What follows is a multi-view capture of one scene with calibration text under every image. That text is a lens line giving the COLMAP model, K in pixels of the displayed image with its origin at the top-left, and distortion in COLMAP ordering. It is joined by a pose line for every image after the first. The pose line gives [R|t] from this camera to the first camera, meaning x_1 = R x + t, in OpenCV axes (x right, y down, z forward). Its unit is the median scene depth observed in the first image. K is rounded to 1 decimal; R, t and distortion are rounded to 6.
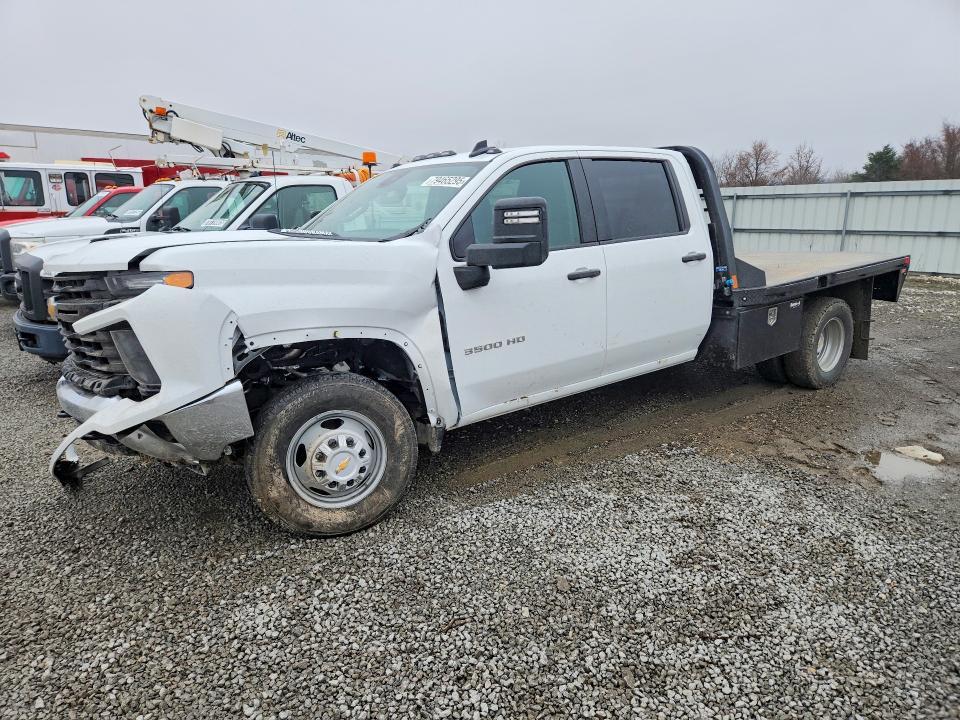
lens RADIAL K [[715.4, 0, 485.2], [0, 715.4, 358.7], [0, 0, 1]] dist [0.027042, -0.003617]
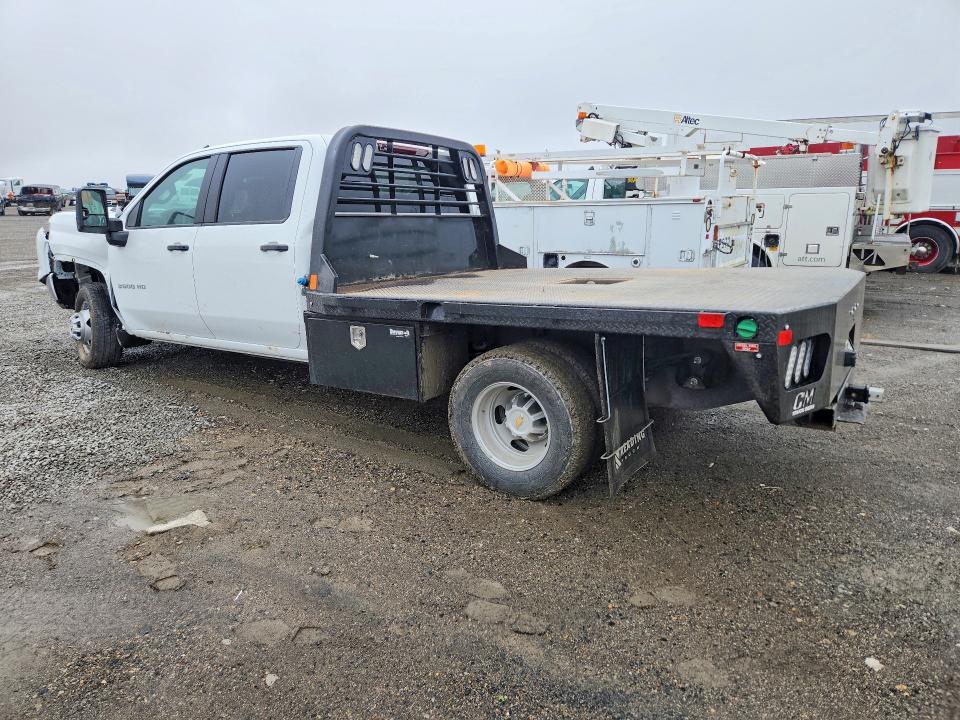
lens RADIAL K [[715.4, 0, 485.2], [0, 715.4, 358.7], [0, 0, 1]] dist [0.027042, -0.003617]
pose [[0.246892, 0.217159, -0.944397, 1.388885], [-0.197829, 0.965338, 0.170256, -0.232207], [0.948635, 0.144794, 0.281294, 1.095839]]
